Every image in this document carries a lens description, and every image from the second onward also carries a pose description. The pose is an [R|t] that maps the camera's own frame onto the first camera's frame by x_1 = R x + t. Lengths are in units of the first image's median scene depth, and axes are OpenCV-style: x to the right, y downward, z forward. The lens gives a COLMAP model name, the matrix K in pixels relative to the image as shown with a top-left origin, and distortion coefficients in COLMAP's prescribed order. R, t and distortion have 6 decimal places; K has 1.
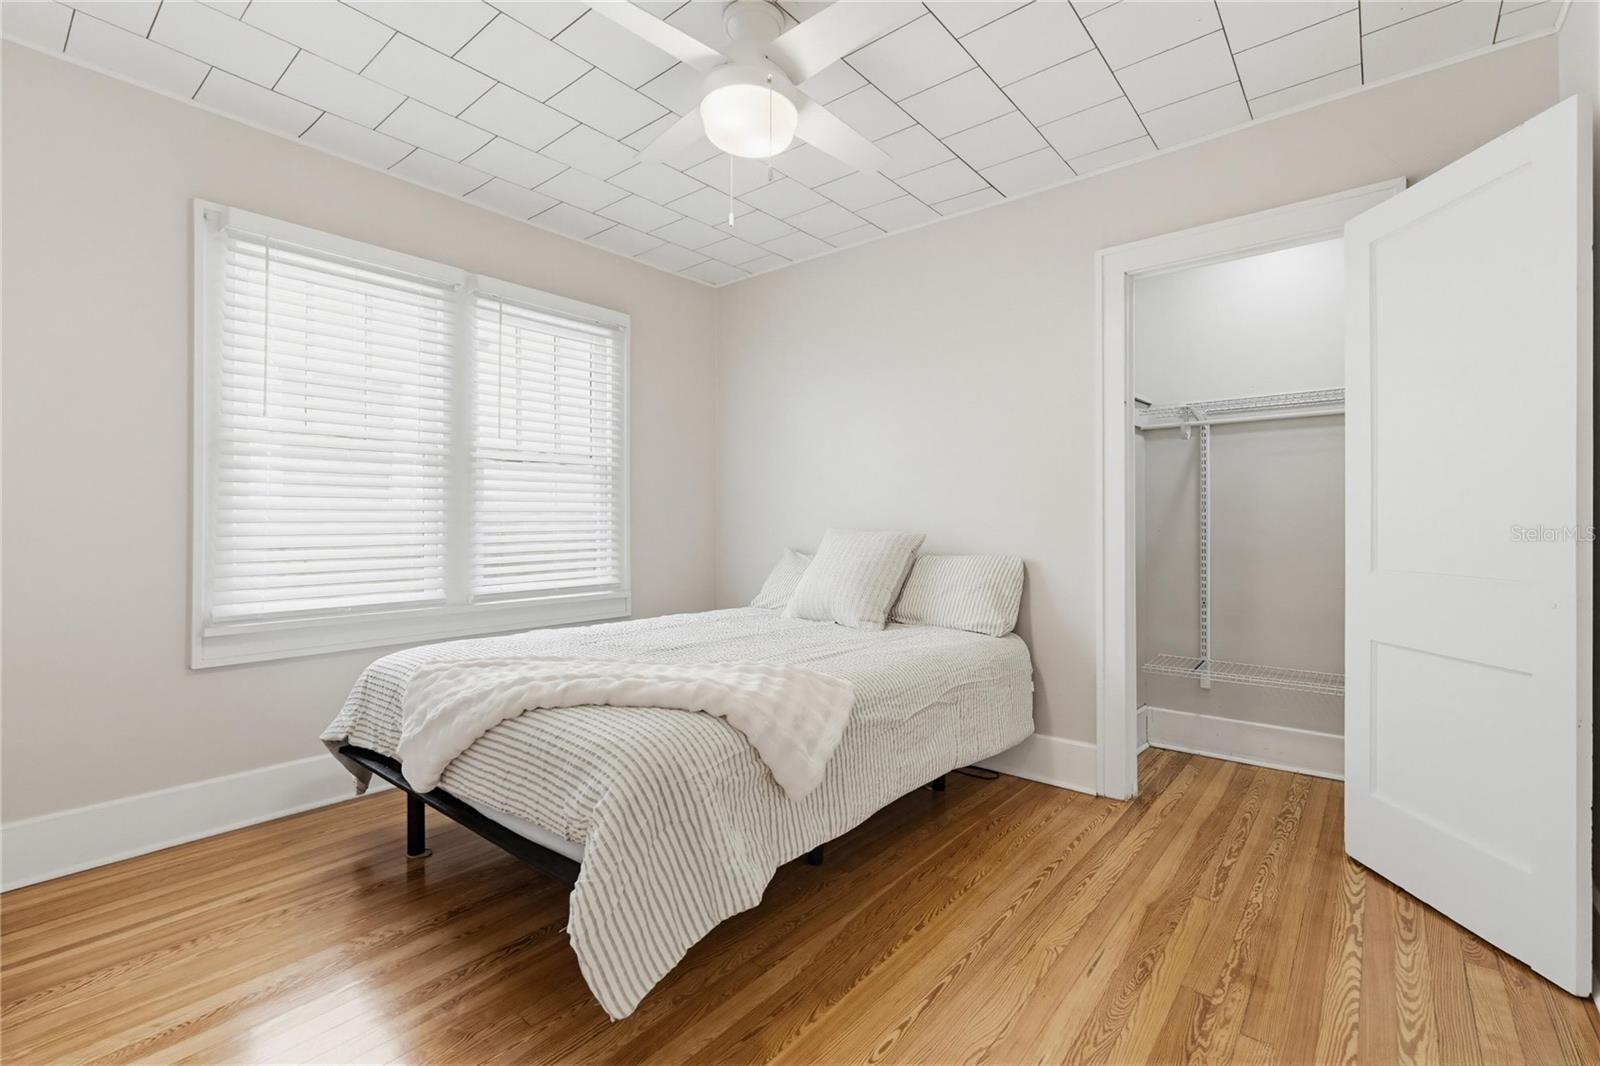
lens RADIAL K [[715.5, 0, 787.0], [0, 715.5, 527.6], [0, 0, 1]] dist [-0.002737, -0.000501]
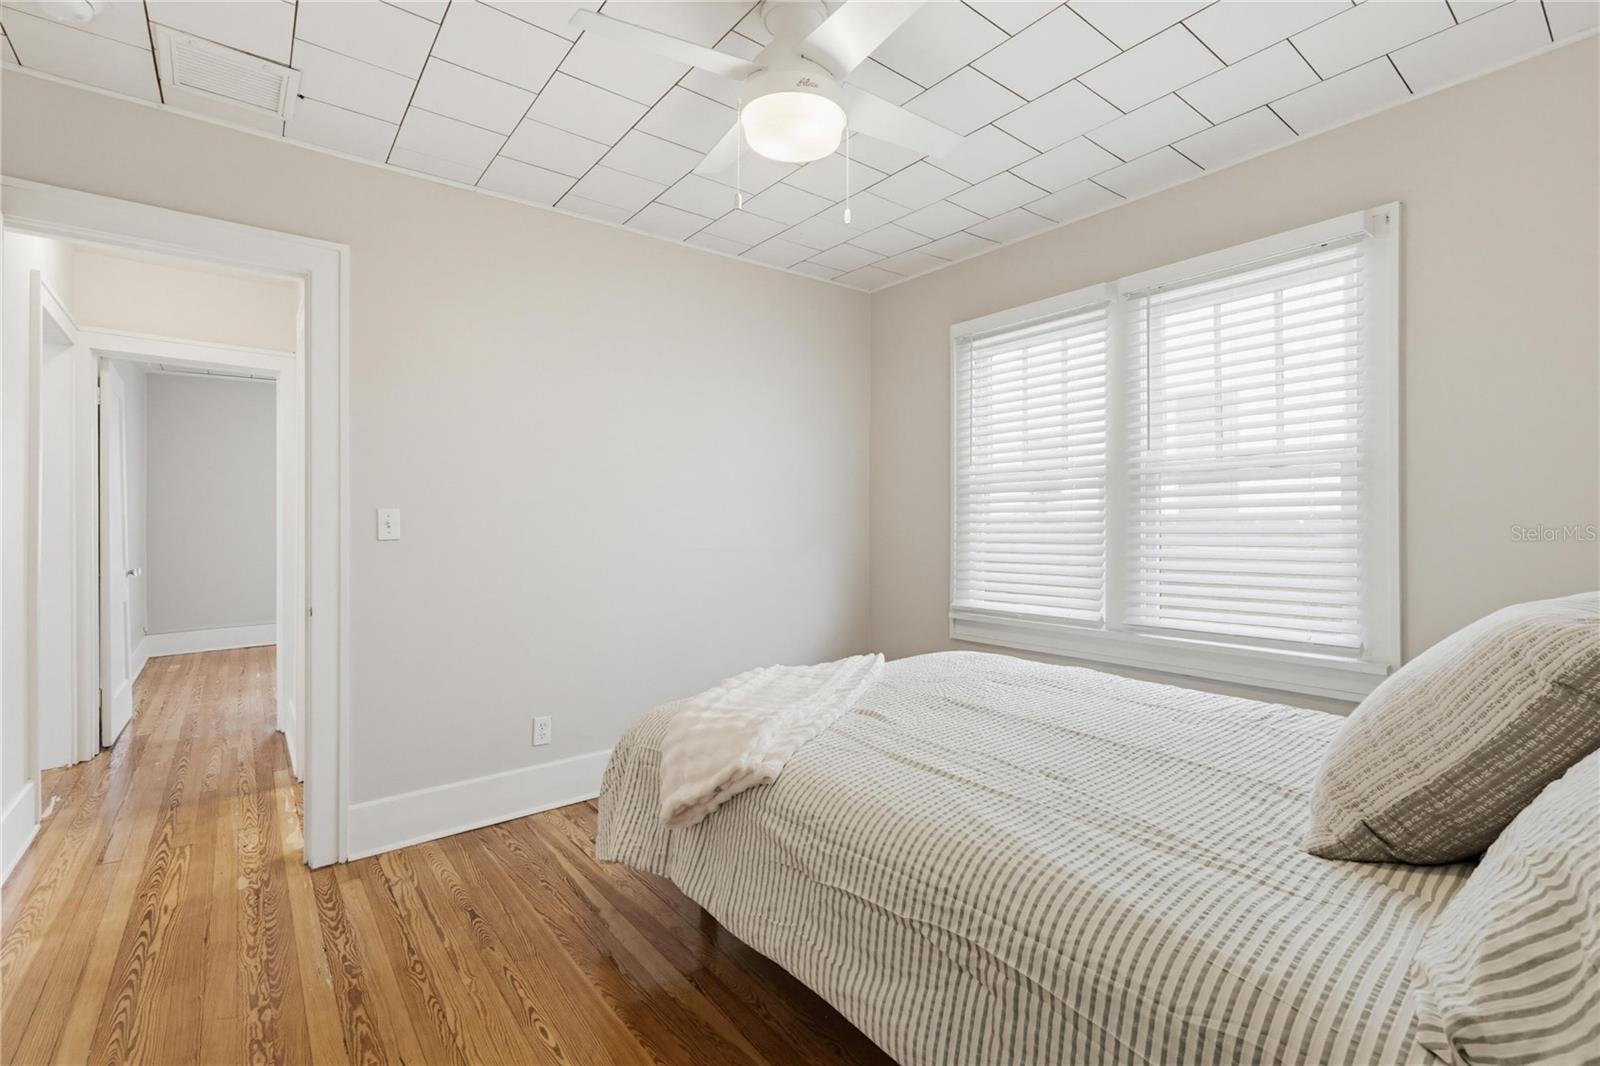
lens RADIAL K [[711.7, 0, 799.9], [0, 711.7, 528.0], [0, 0, 1]] dist [-0.004647, -0.000289]
pose [[-0.199708, -0.000348, -0.979855, 0.624625], [-0.006799, 0.999976, 0.001031, -0.032294], [0.979832, 0.006868, -0.199706, 0.881520]]
